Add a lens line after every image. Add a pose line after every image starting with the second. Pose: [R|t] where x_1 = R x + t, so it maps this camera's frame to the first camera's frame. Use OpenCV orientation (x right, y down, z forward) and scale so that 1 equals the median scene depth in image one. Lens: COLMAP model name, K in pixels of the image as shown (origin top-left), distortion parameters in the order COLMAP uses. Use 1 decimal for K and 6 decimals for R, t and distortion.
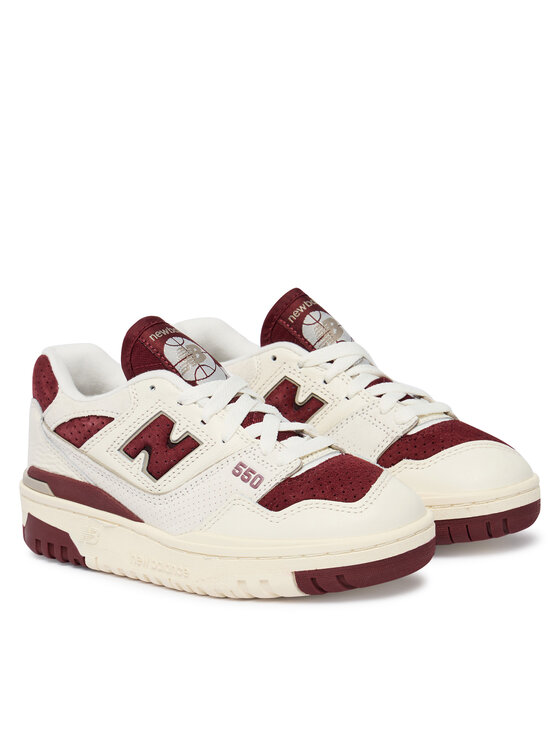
lens RADIAL K [[2182.4, 0, 280.2], [0, 2182.4, 372.9], [0, 0, 1]] dist [0.106404, 0.000000]
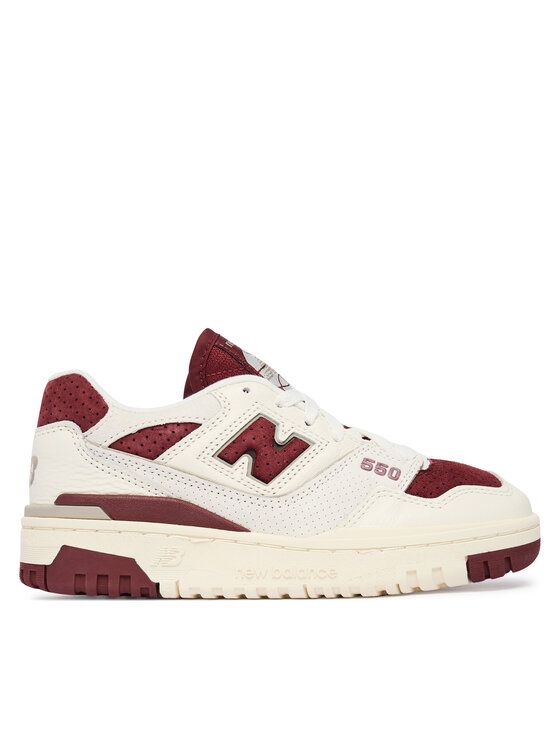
lens RADIAL K [[1310.5, 0, 279.9], [0, 1310.5, 373.1], [0, 0, 1]] dist [0.009051, 0.000000]
pose [[0.788089, 0.088727, 0.609133, -0.392561], [0.077716, 0.967297, -0.241446, 0.137486], [-0.610635, 0.237620, 0.755421, 0.561447]]
